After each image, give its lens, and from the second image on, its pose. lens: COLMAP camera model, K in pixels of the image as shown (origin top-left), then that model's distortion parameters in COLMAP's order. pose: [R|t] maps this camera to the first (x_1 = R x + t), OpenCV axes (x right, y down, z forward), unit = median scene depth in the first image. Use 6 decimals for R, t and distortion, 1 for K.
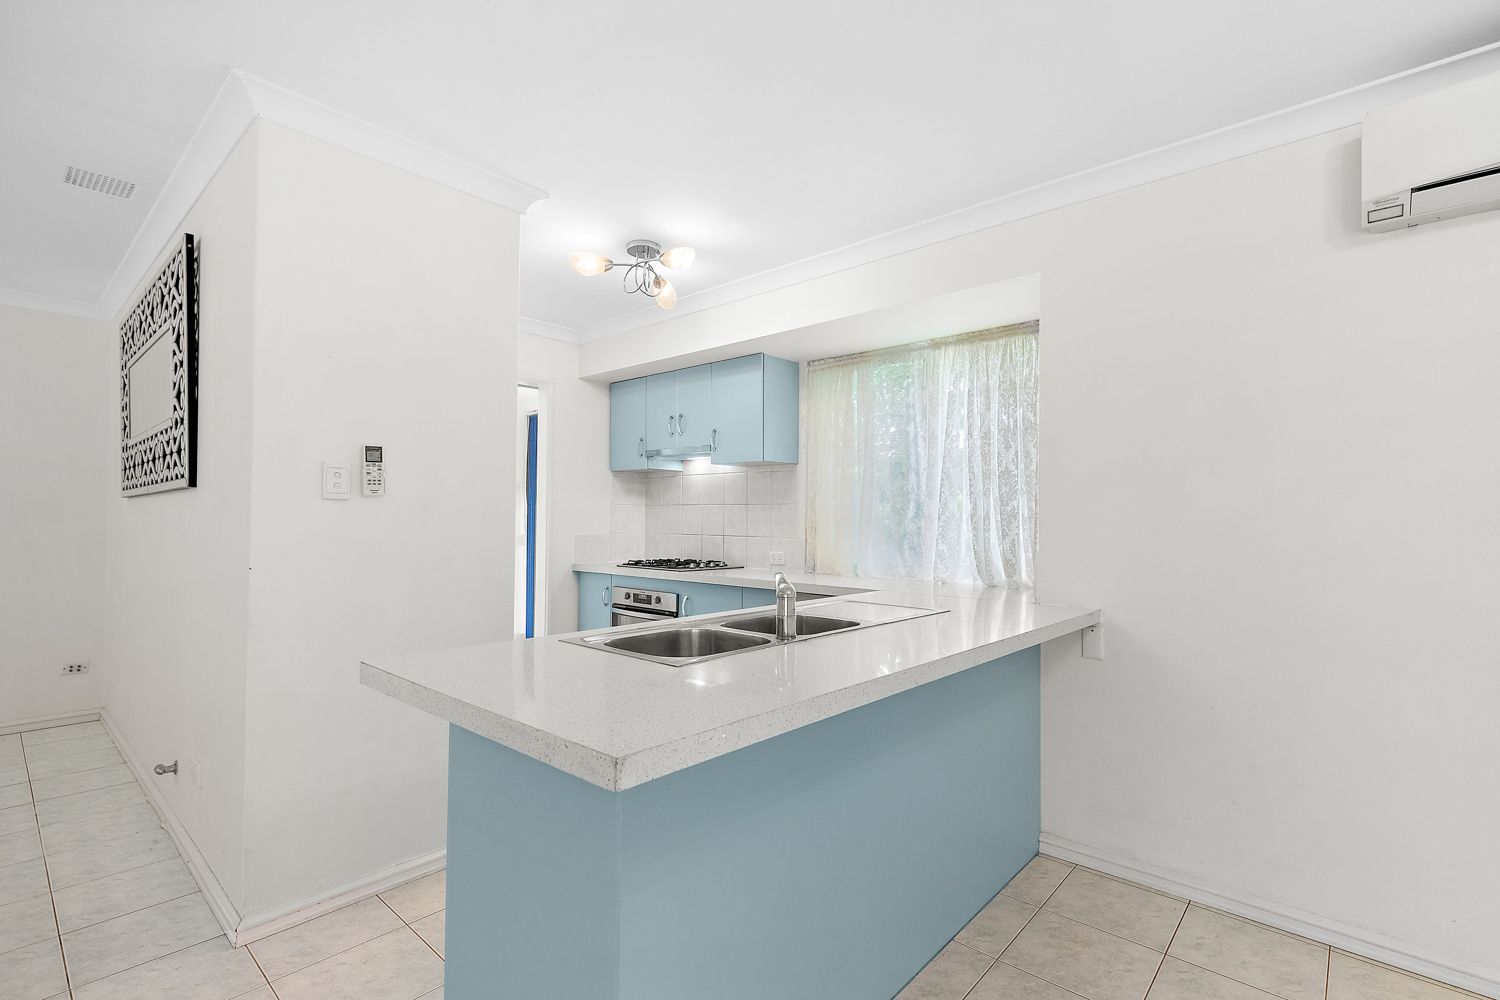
lens RADIAL K [[677.7, 0, 772.2], [0, 677.7, 507.2], [0, 0, 1]] dist [0.007658, -0.001156]
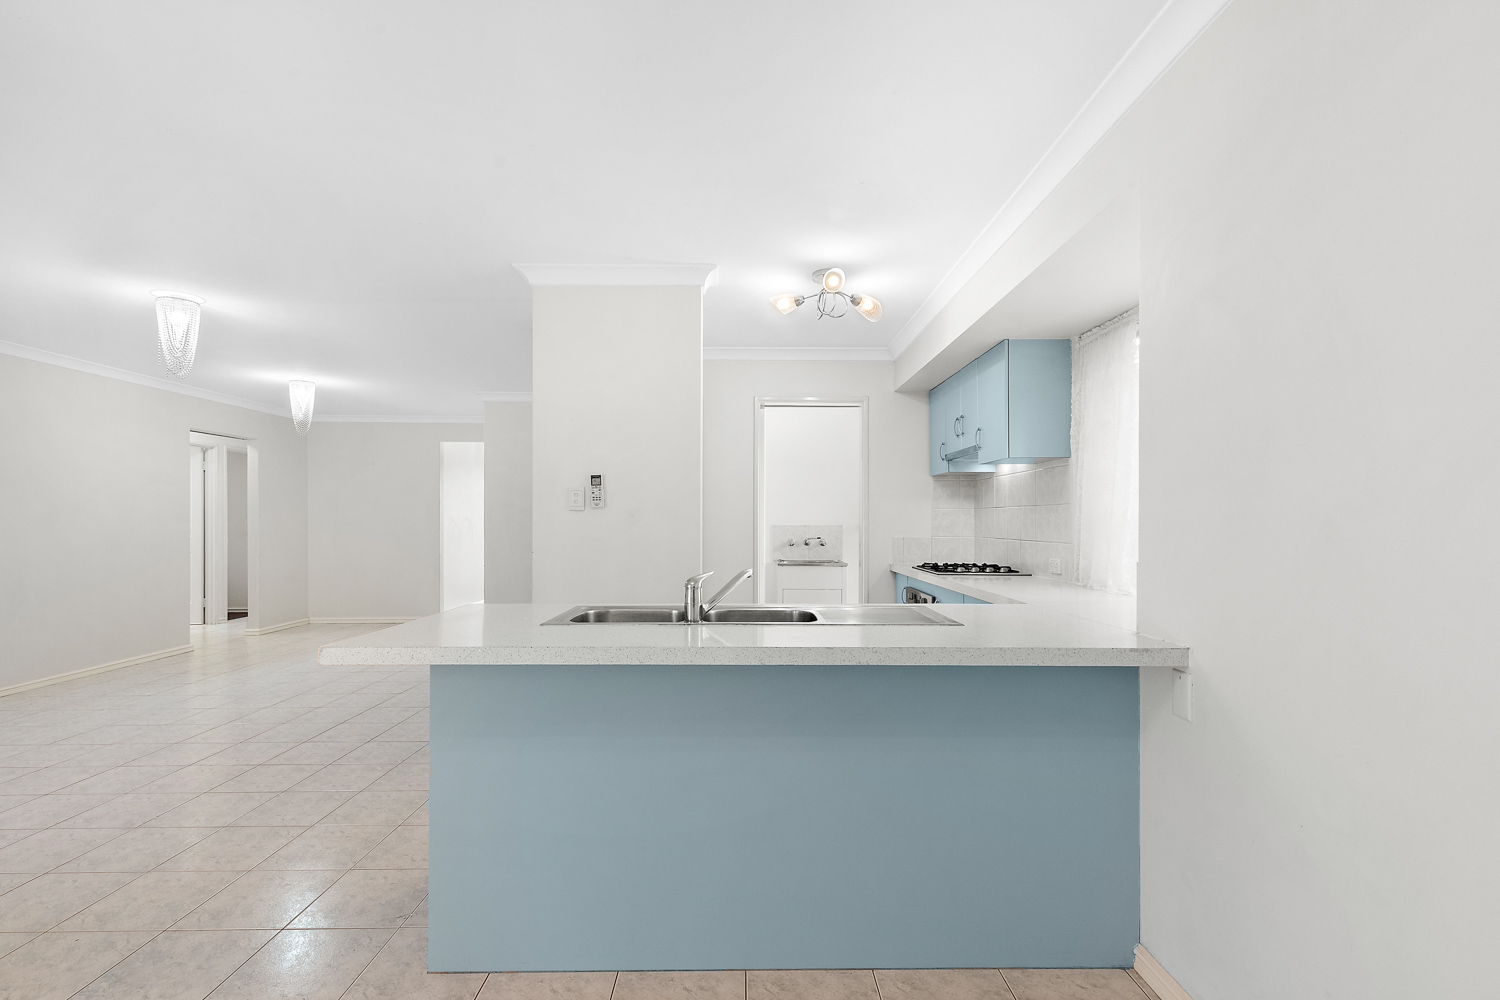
lens RADIAL K [[677.7, 0, 758.2], [0, 677.7, 521.9], [0, 0, 1]] dist [0.007658, -0.001156]
pose [[0.671884, -0.007902, -0.740614, 0.553774], [0.017390, 0.999836, 0.005108, 0.009767], [0.740452, -0.016311, 0.671911, 0.173621]]
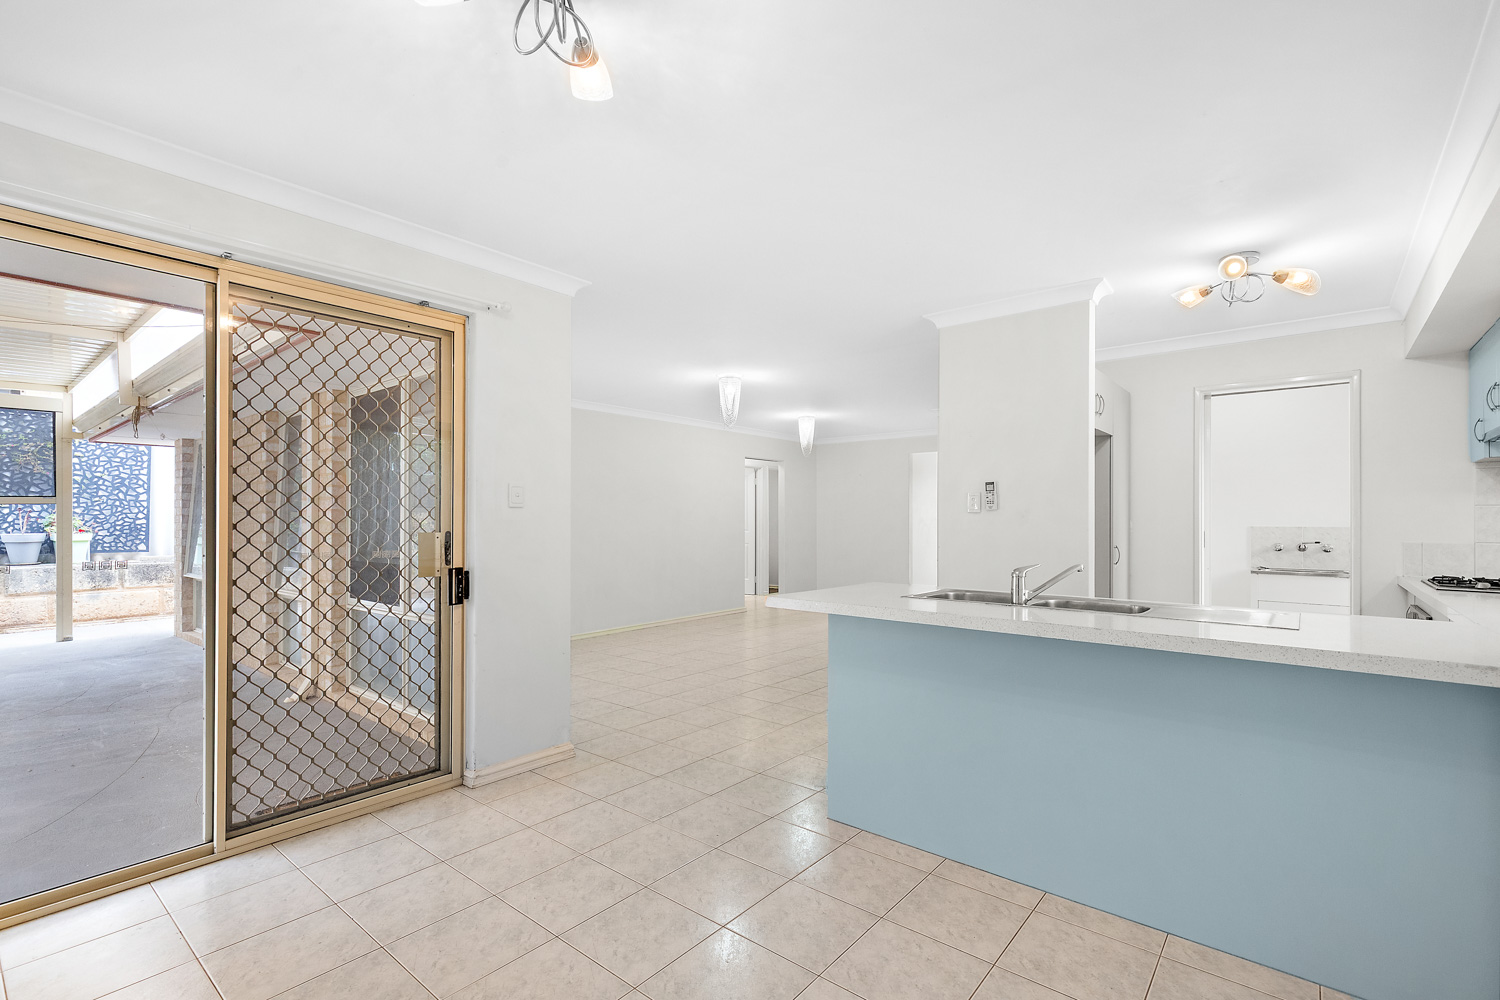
lens RADIAL K [[677.7, 0, 759.1], [0, 677.7, 517.8], [0, 0, 1]] dist [0.007658, -0.001156]
pose [[0.038884, -0.013007, -0.999159, 0.817438], [0.013847, 0.999826, -0.012476, 0.012667], [0.999148, -0.013350, 0.039057, 0.231679]]
